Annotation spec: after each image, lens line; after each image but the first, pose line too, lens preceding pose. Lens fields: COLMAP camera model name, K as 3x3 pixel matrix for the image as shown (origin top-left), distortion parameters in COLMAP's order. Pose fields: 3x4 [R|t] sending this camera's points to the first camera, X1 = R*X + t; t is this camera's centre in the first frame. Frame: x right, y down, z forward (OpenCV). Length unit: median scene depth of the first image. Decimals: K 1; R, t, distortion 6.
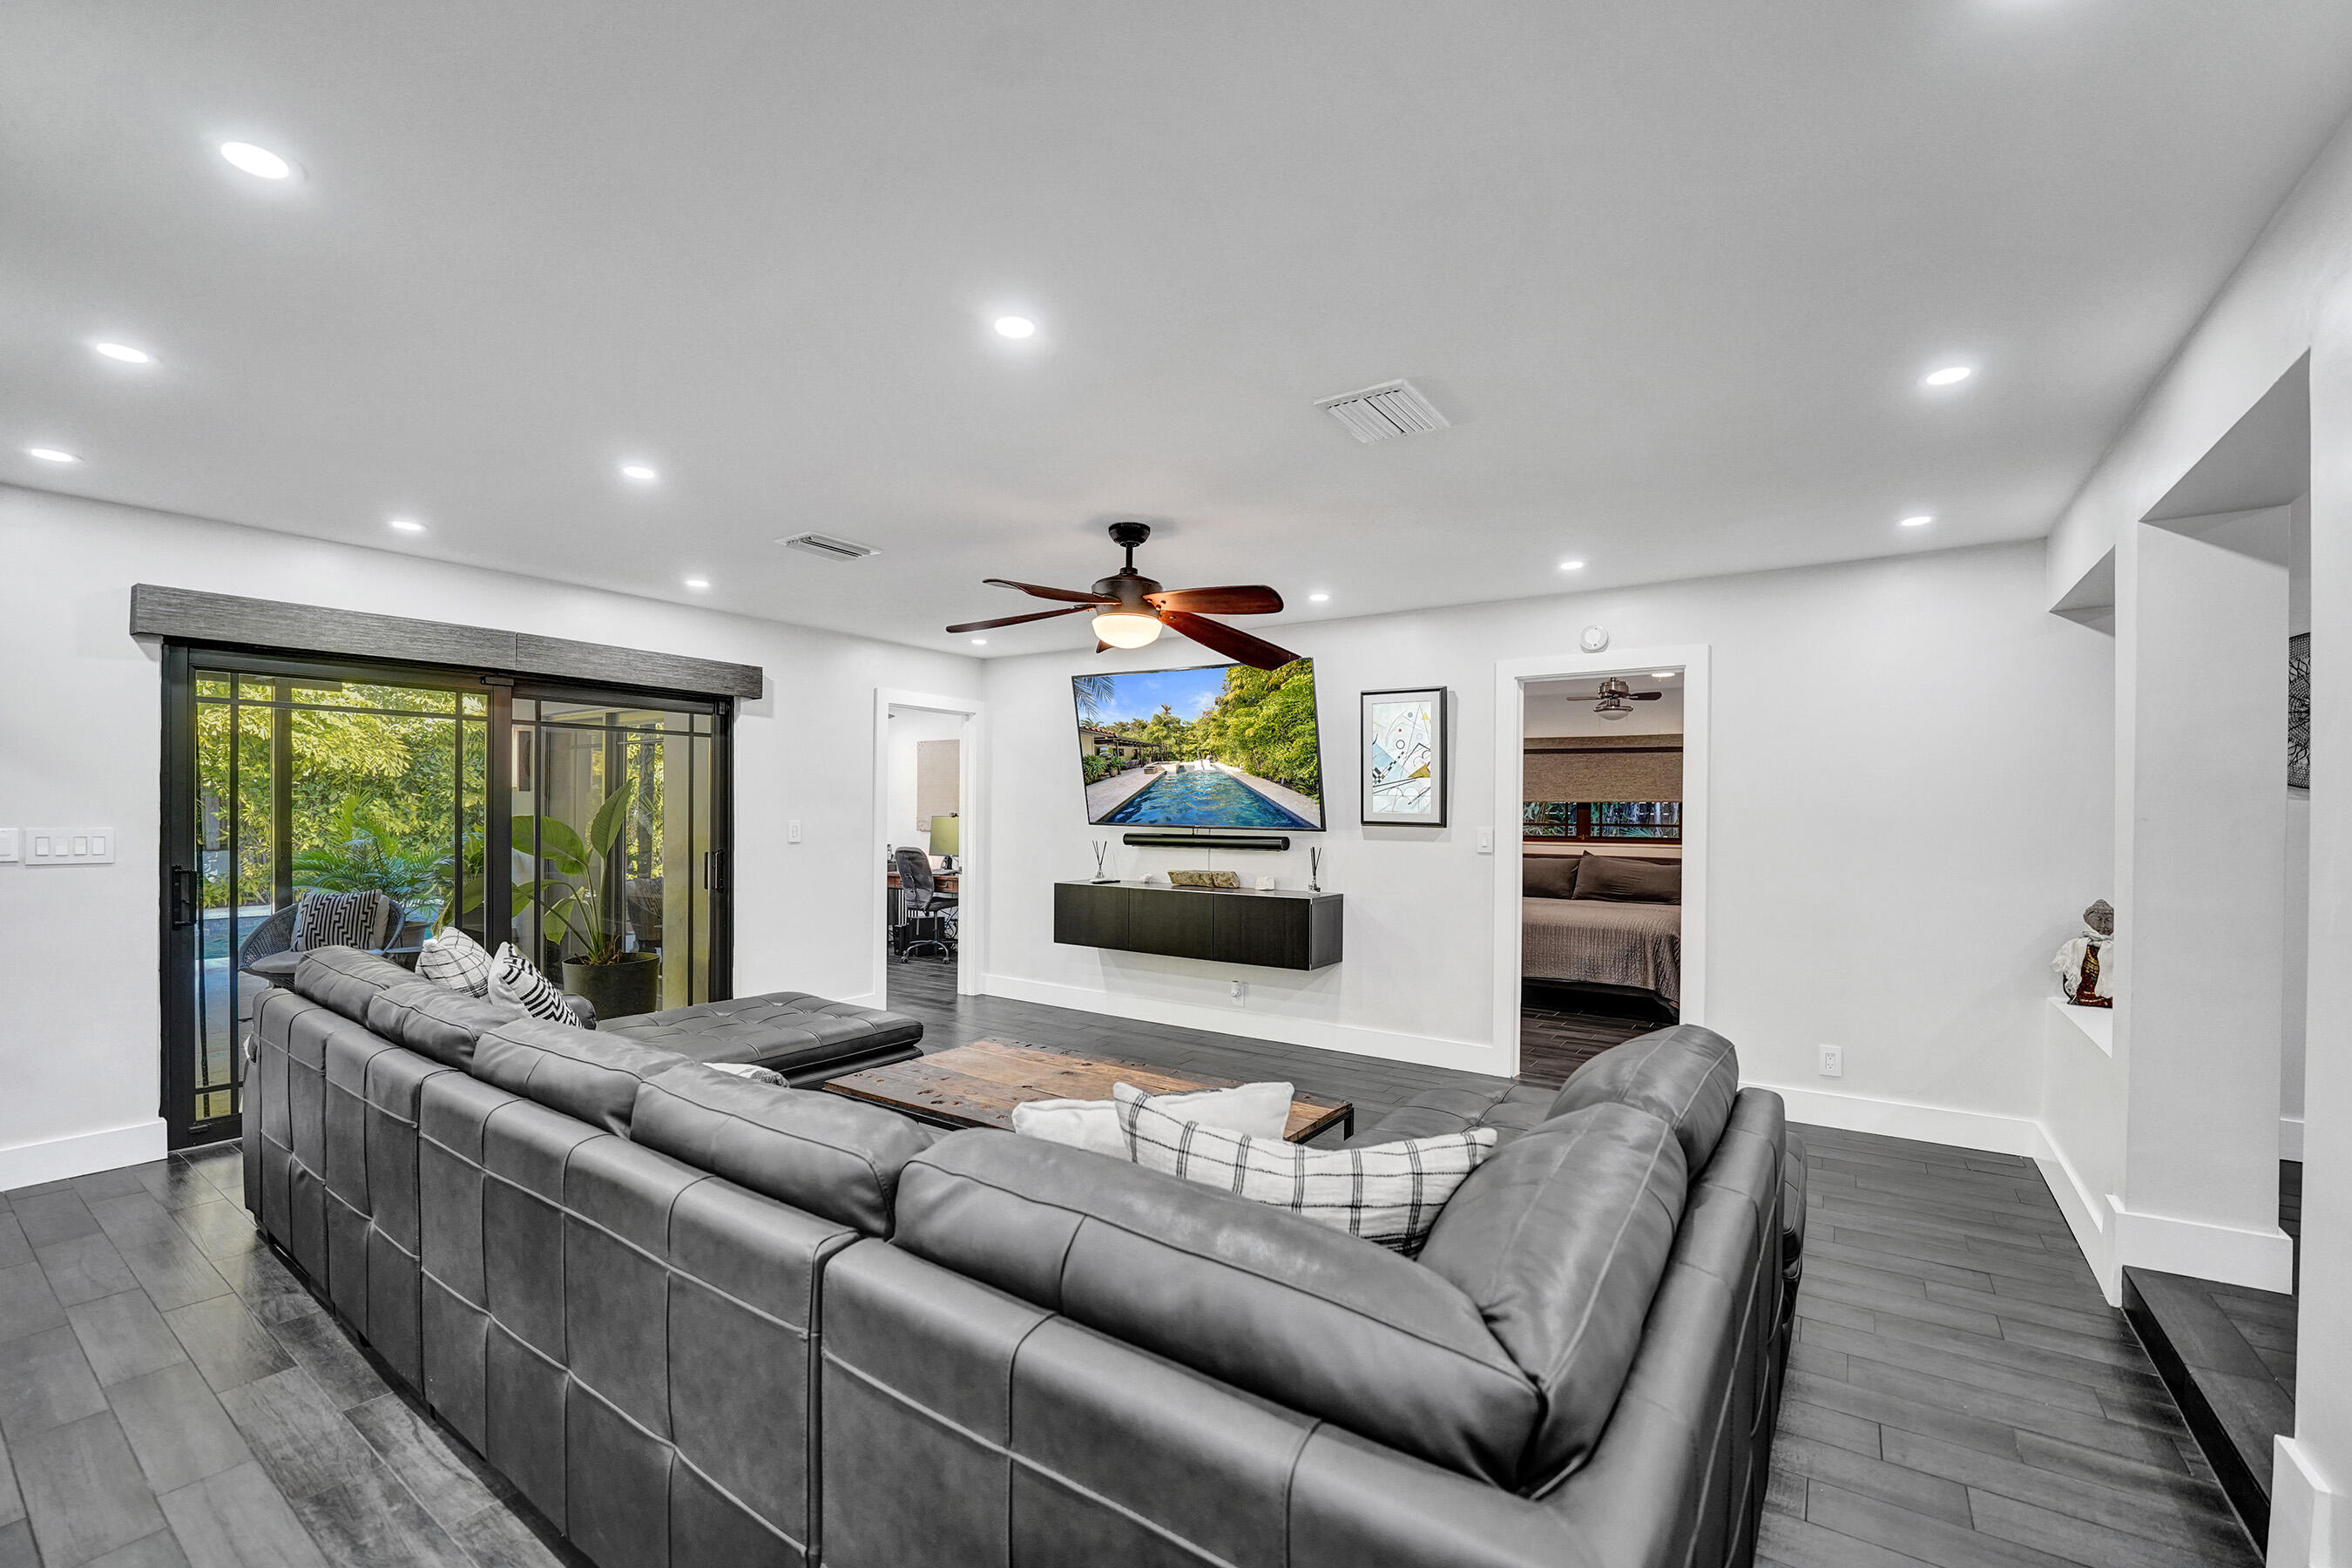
lens RADIAL K [[968.6, 0, 1176.8], [0, 968.6, 804.5], [0, 0, 1]] dist [-0.024983, 0.000942]
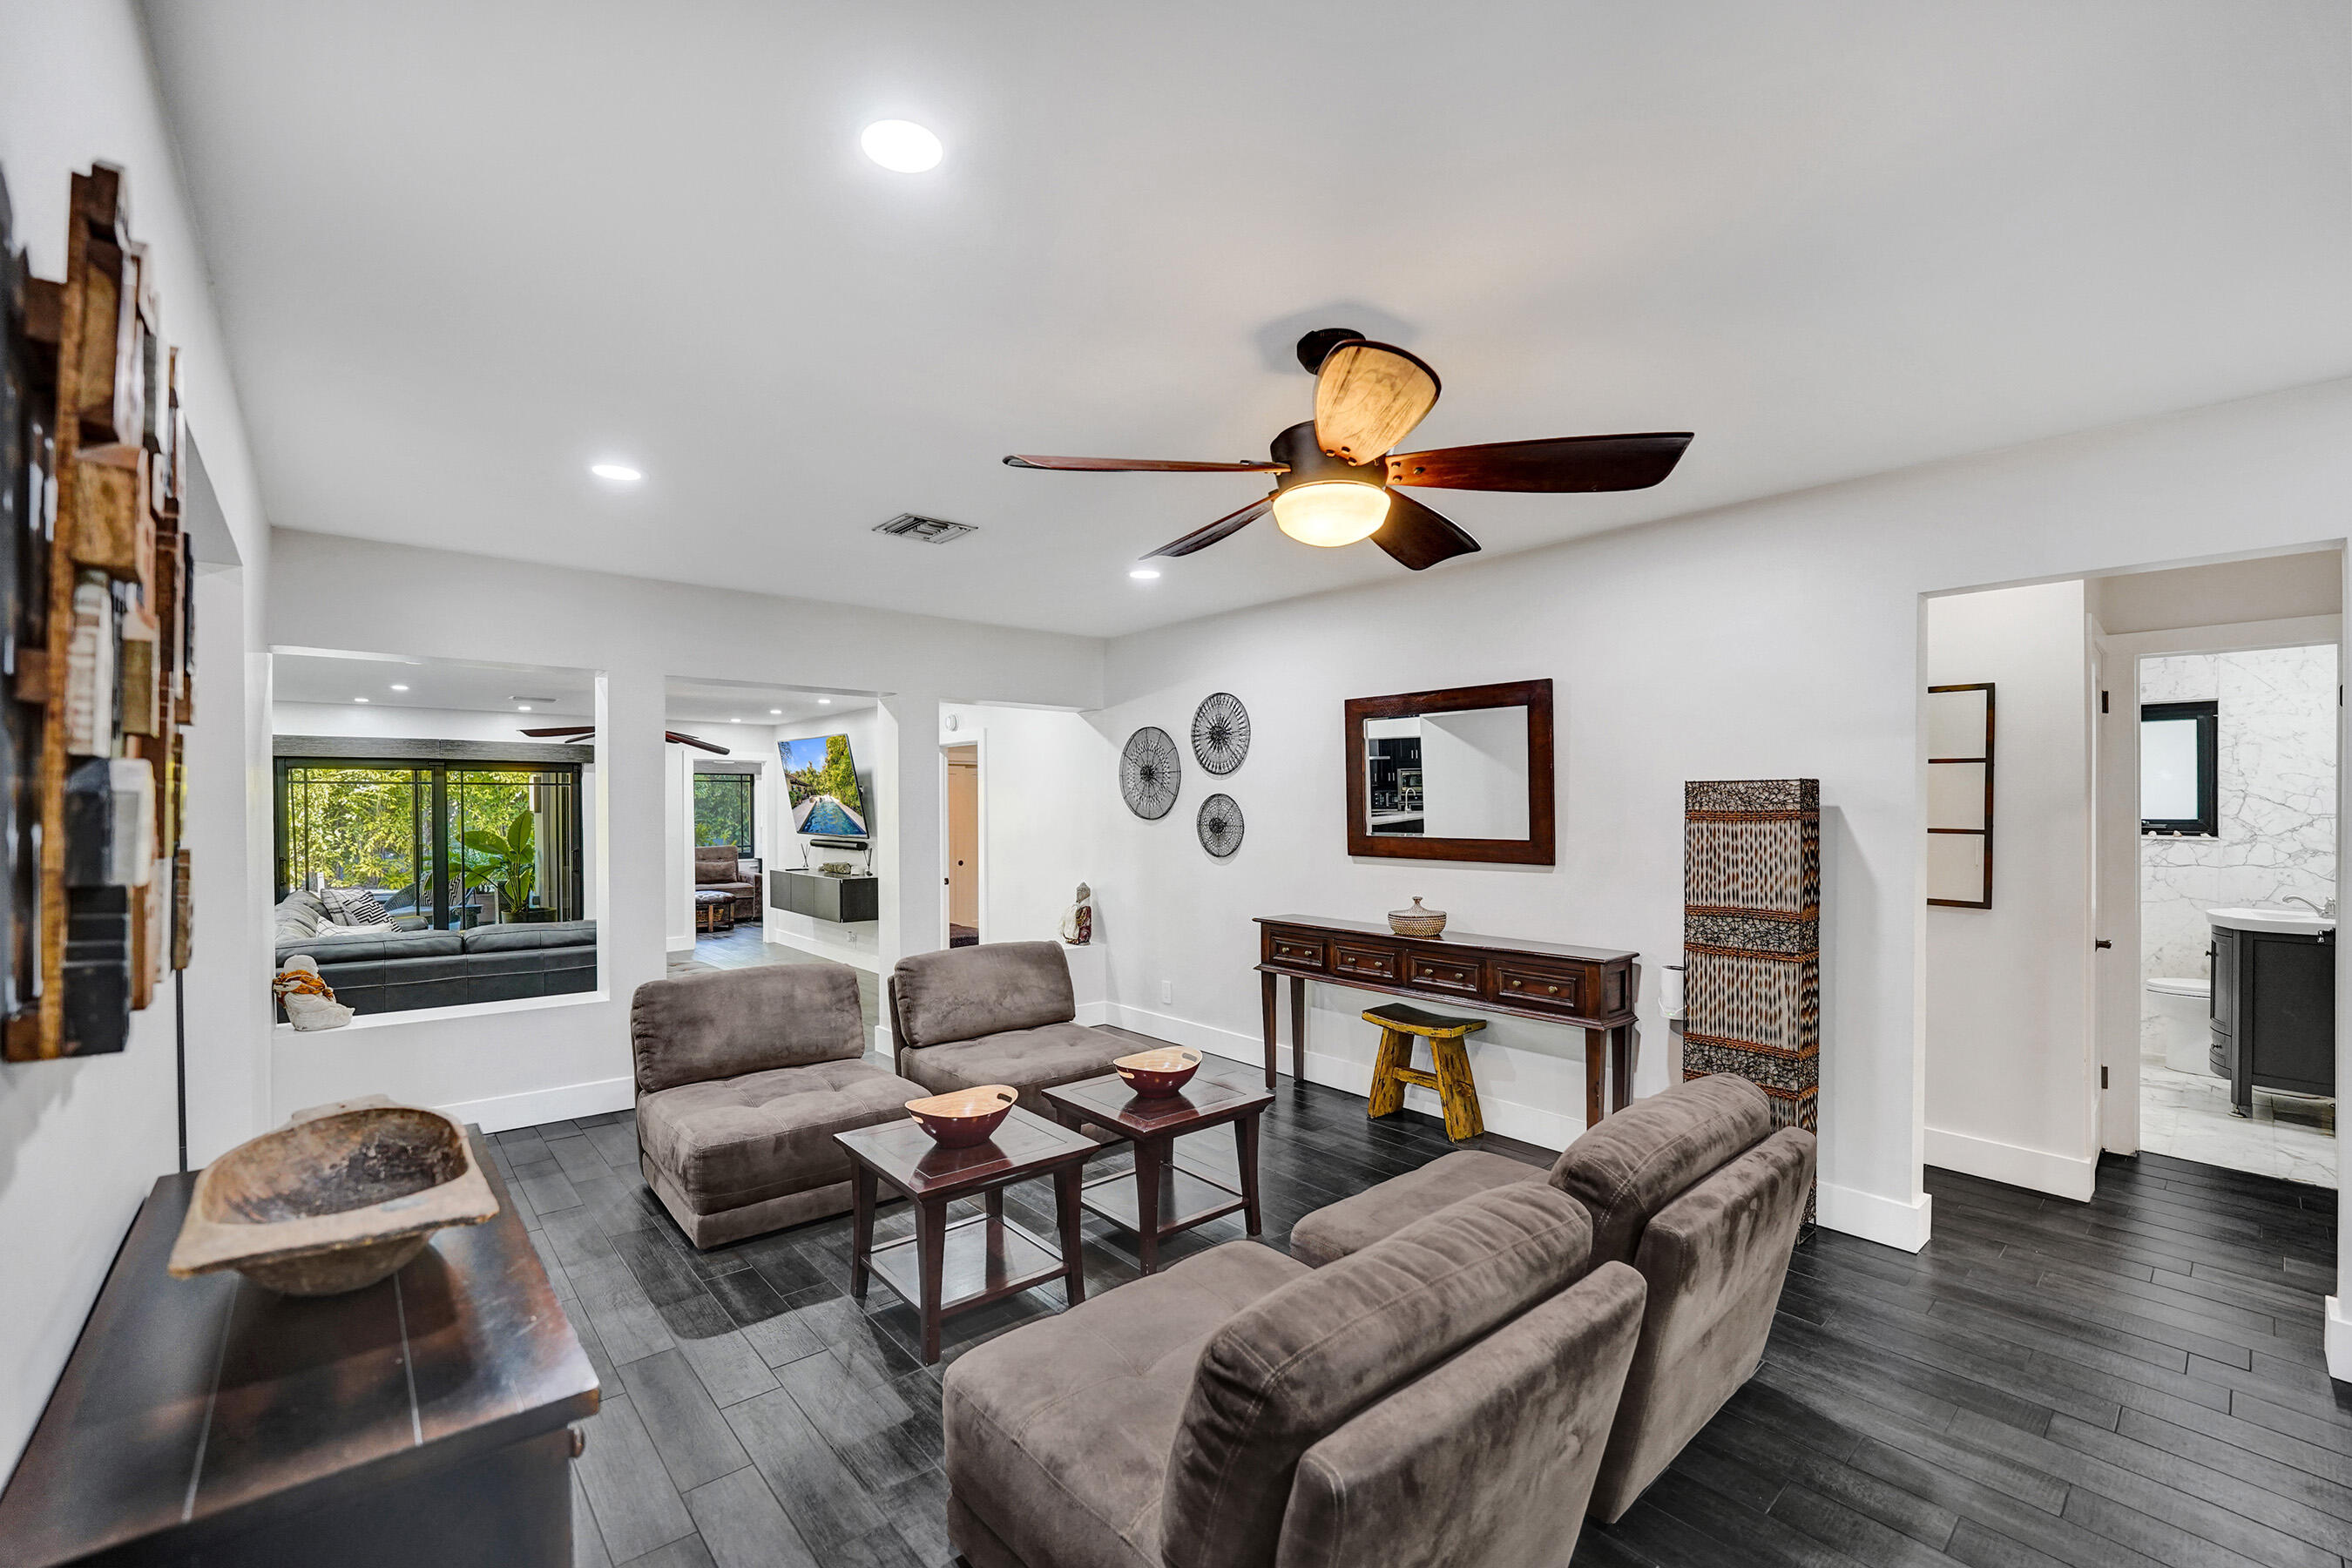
lens RADIAL K [[968.6, 0, 1178.6], [0, 968.6, 802.8], [0, 0, 1]] dist [-0.024983, 0.000942]
pose [[0.972156, -0.005564, -0.234268, 0.997826], [0.005970, 0.999982, 0.001022, -0.030985], [0.234258, -0.002392, 0.972172, -0.454986]]
